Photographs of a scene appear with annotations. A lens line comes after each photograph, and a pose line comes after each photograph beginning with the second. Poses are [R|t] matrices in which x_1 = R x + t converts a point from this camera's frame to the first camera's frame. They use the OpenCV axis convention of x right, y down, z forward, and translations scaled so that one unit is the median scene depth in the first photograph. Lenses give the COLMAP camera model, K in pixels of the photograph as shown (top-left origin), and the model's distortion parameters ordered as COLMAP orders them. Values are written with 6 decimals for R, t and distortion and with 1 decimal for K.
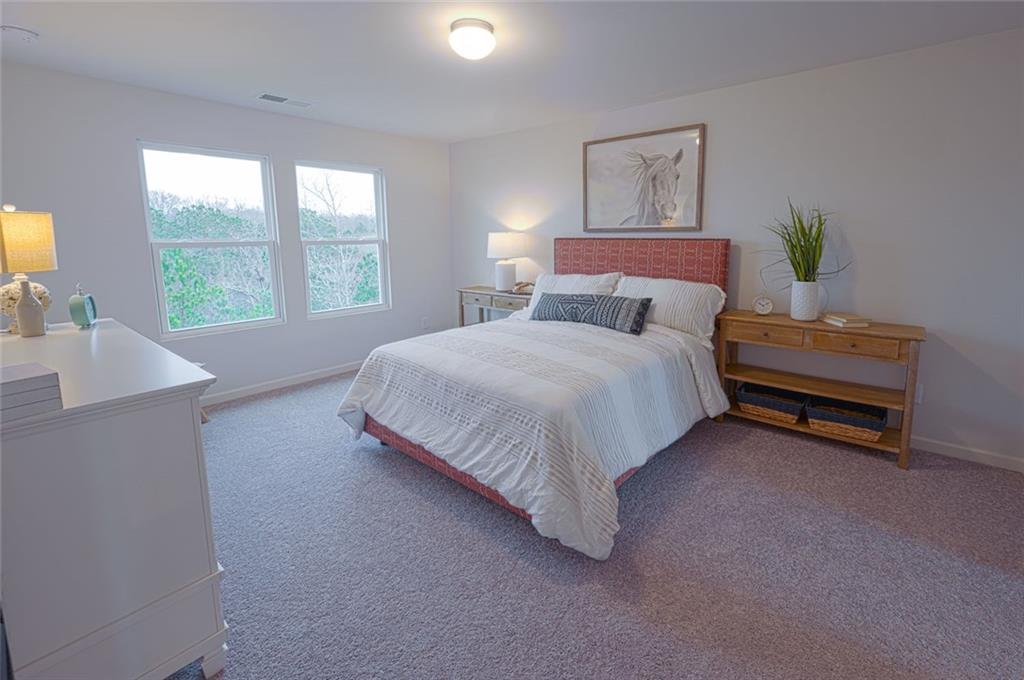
lens RADIAL K [[450.4, 0, 512.0], [0, 450.4, 340.0], [0, 0, 1]] dist [0.000987, 0.000112]
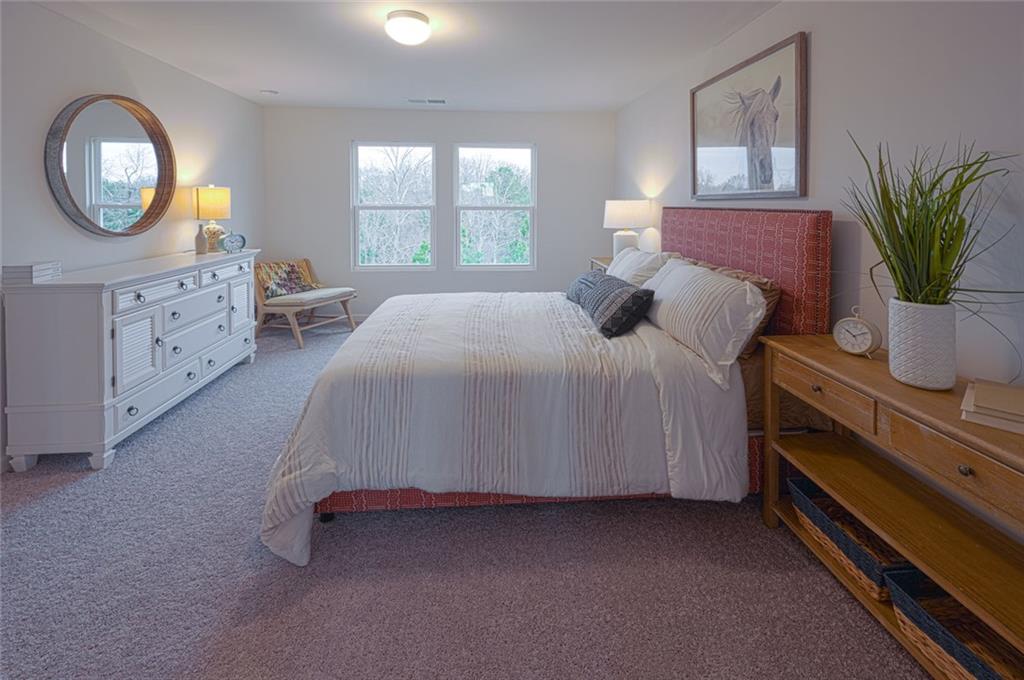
lens RADIAL K [[430.7, 0, 512.2], [0, 430.7, 251.5], [0, 0, 1]] dist [-0.001925, -0.000407]
pose [[0.710882, 0.084805, -0.698180, 0.554215], [-0.167371, 0.984583, -0.050823, -0.073560], [0.683106, 0.152984, 0.714116, 0.320650]]
